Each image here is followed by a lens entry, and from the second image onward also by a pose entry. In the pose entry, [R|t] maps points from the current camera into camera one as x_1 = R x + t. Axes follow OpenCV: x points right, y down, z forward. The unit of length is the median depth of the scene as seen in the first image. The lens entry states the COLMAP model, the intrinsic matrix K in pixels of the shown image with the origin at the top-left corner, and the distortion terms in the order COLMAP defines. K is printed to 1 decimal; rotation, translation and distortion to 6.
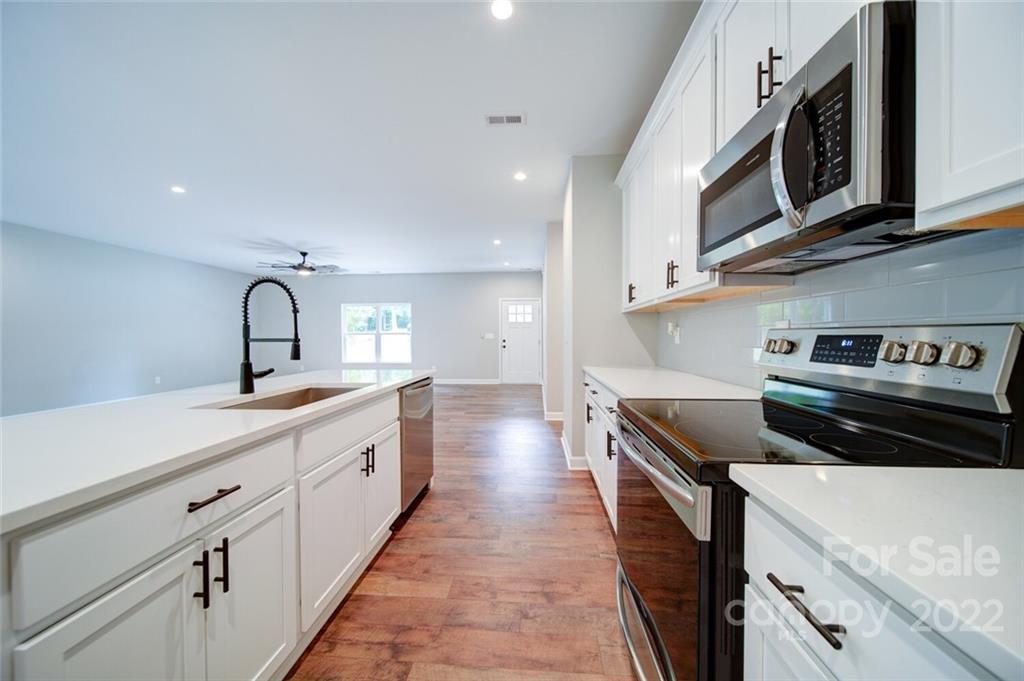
lens RADIAL K [[361.1, 0, 512.9], [0, 361.1, 341.3], [0, 0, 1]] dist [0.000357, -0.001023]
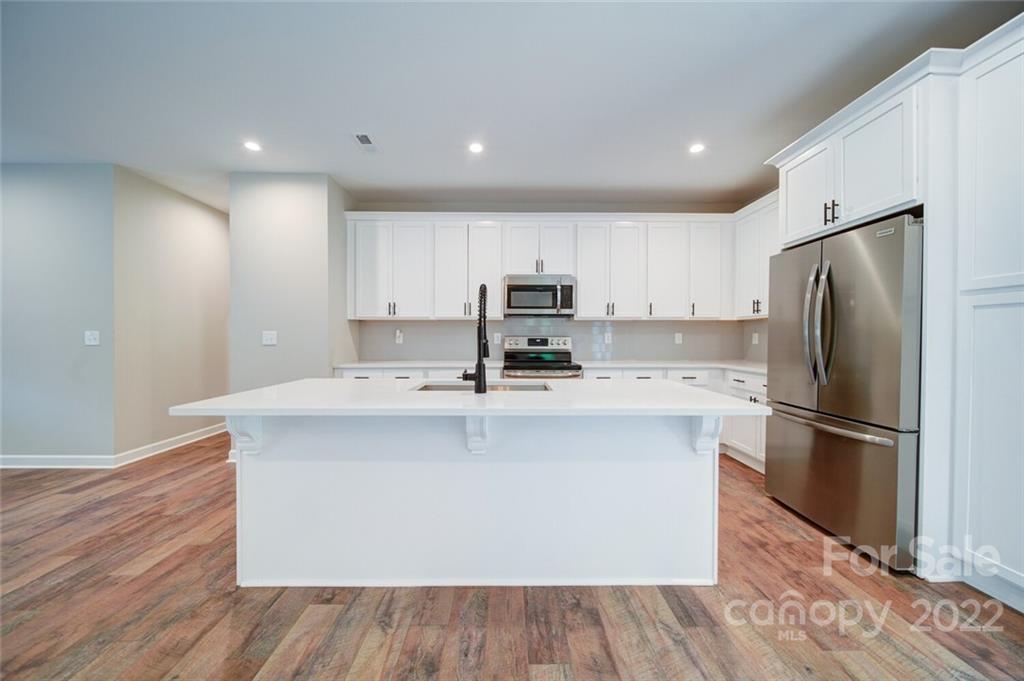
lens RADIAL K [[361.1, 0, 511.8], [0, 361.1, 342.2], [0, 0, 1]] dist [0.000357, -0.001023]
pose [[-0.083283, -0.007783, 0.996496, -1.779772], [0.013628, 0.999867, 0.008948, -0.009809], [-0.996433, 0.014325, -0.083165, 0.988792]]
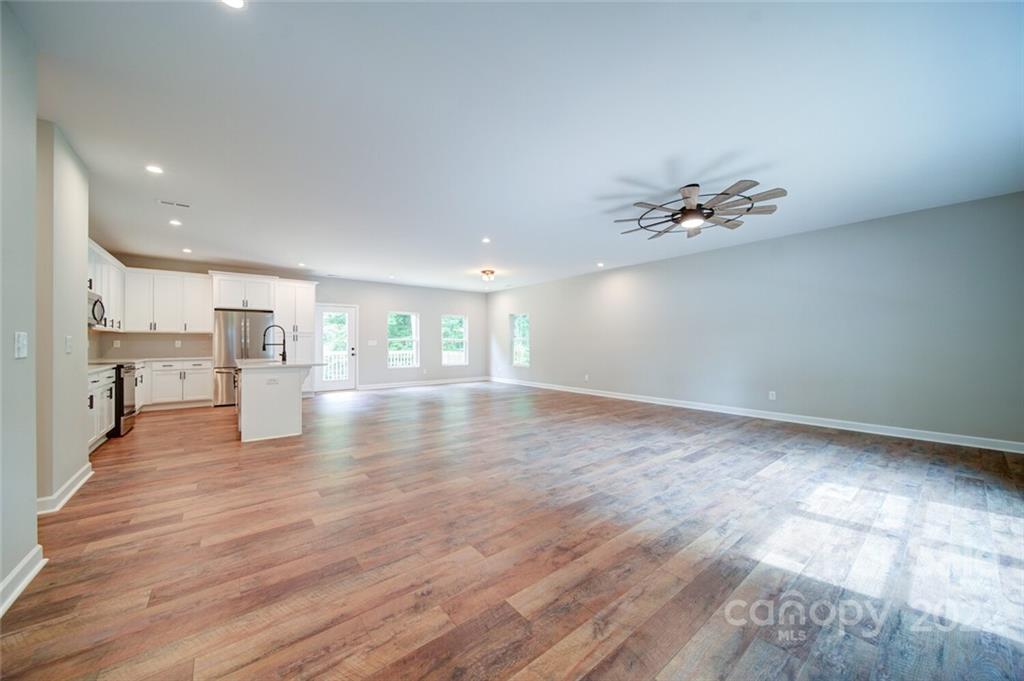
lens RADIAL K [[361.1, 0, 510.8], [0, 361.1, 339.7], [0, 0, 1]] dist [0.000357, -0.001023]
pose [[-0.736989, 0.001150, -0.675903, -0.052284], [-0.003776, 0.999976, 0.005820, -0.071830], [0.675894, 0.006842, -0.736967, 4.732272]]
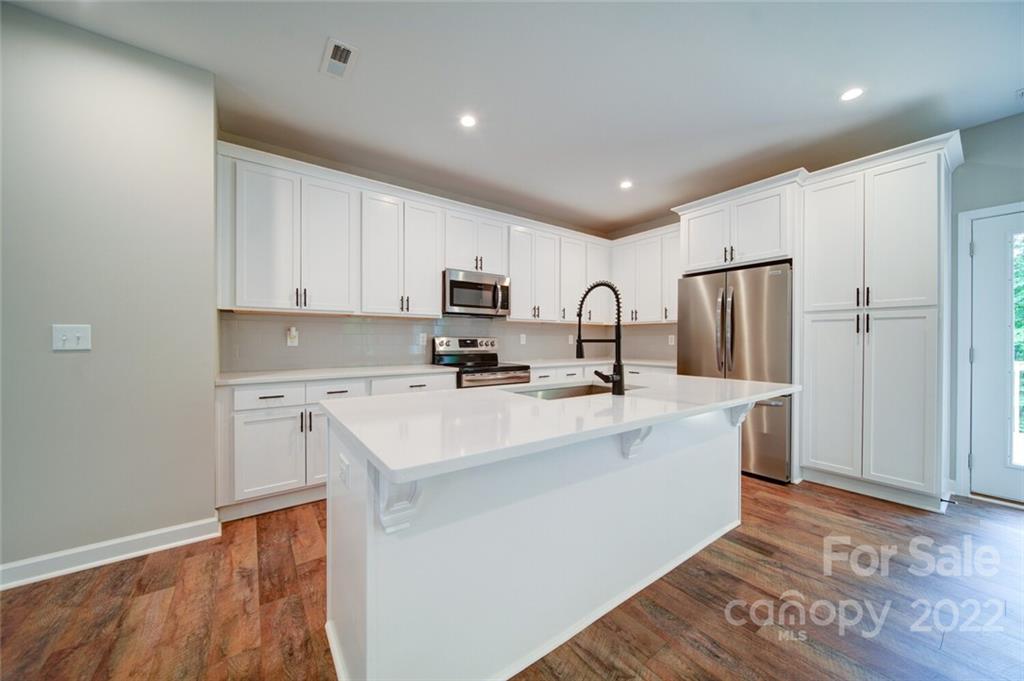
lens RADIAL K [[361.1, 0, 511.3], [0, 361.1, 342.3], [0, 0, 1]] dist [0.000357, -0.001023]
pose [[-0.644648, -0.000356, 0.764480, -1.305899], [0.012061, 0.999871, 0.010636, -0.013938], [-0.764385, 0.016077, -0.644560, 1.856225]]
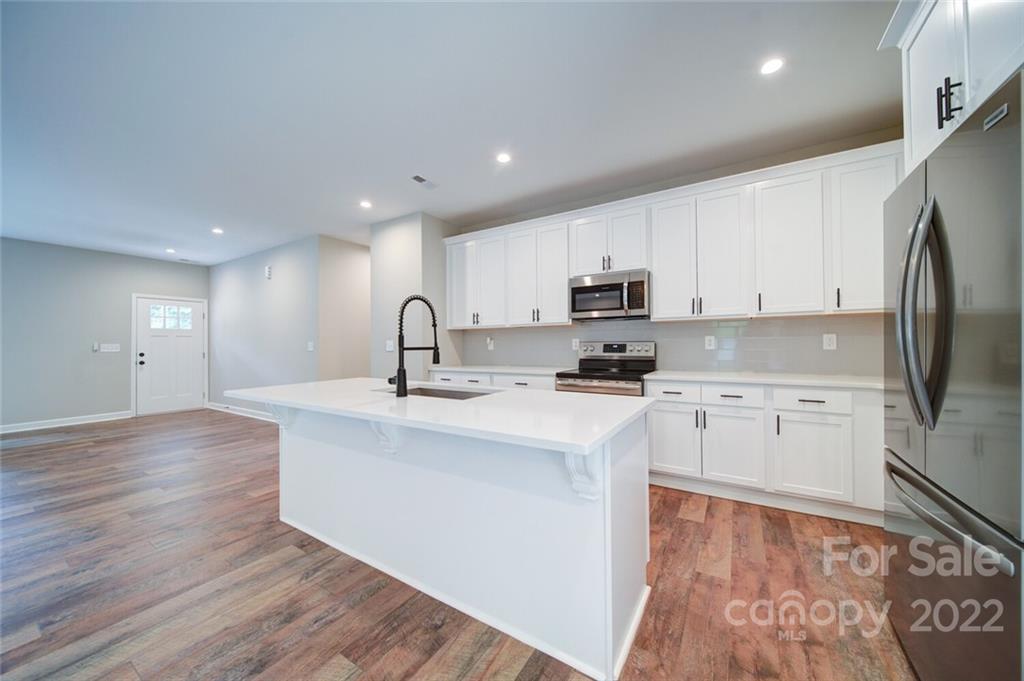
lens RADIAL K [[361.1, 0, 511.8], [0, 361.1, 342.0], [0, 0, 1]] dist [0.000357, -0.001023]
pose [[0.468659, 0.005122, 0.883364, -1.568287], [0.020129, 0.999662, -0.016475, -0.000006], [-0.883150, 0.025502, 0.468397, 0.162840]]
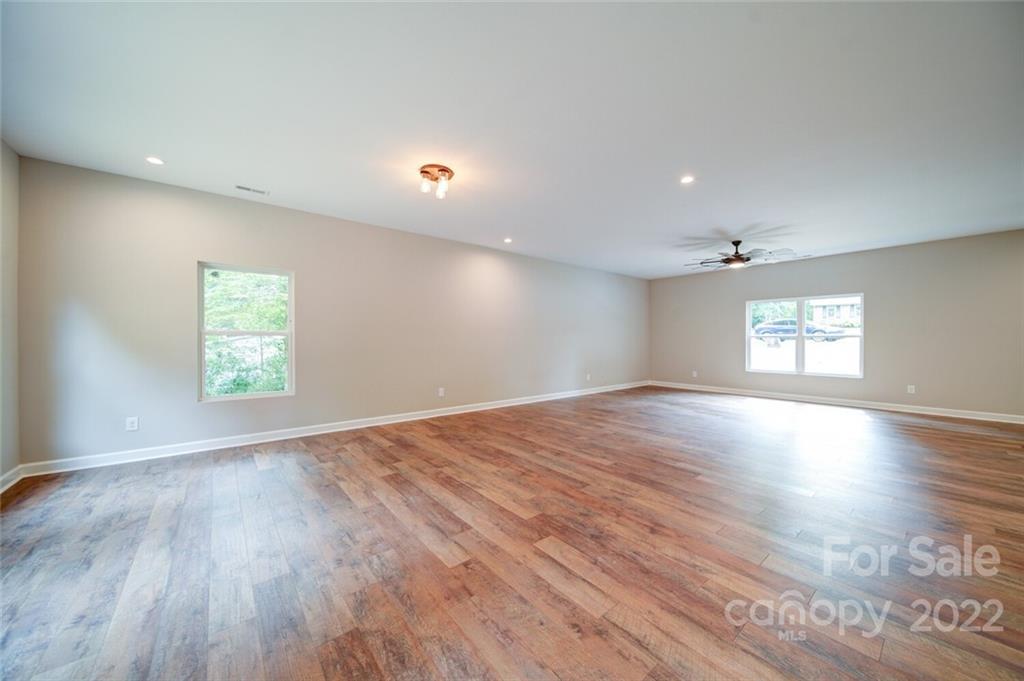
lens RADIAL K [[361.1, 0, 514.8], [0, 361.1, 342.2], [0, 0, 1]] dist [0.000357, -0.001023]
pose [[0.687659, 0.007307, -0.725997, -1.106144], [-0.012278, 0.999923, -0.001566, 0.001124], [0.725930, 0.009991, 0.687696, 0.117786]]
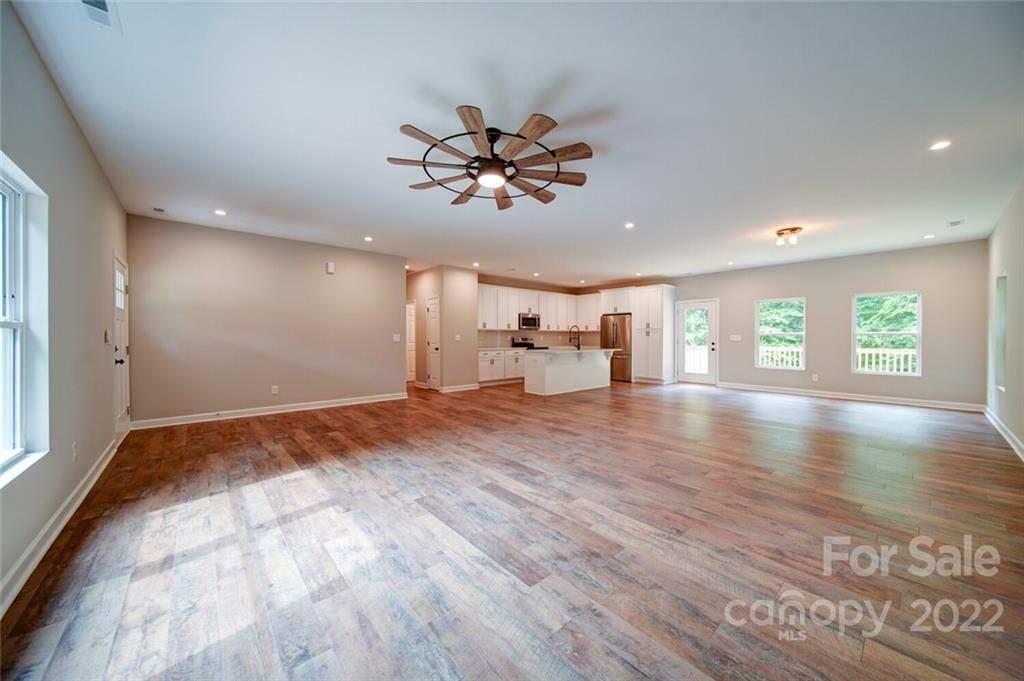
lens RADIAL K [[361.1, 0, 510.8], [0, 361.1, 340.6], [0, 0, 1]] dist [0.000357, -0.001023]
pose [[-0.706951, -0.001787, 0.707260, -3.466169], [0.013088, 0.999793, 0.015608, -0.060564], [-0.707142, 0.020290, -0.706781, 4.974938]]
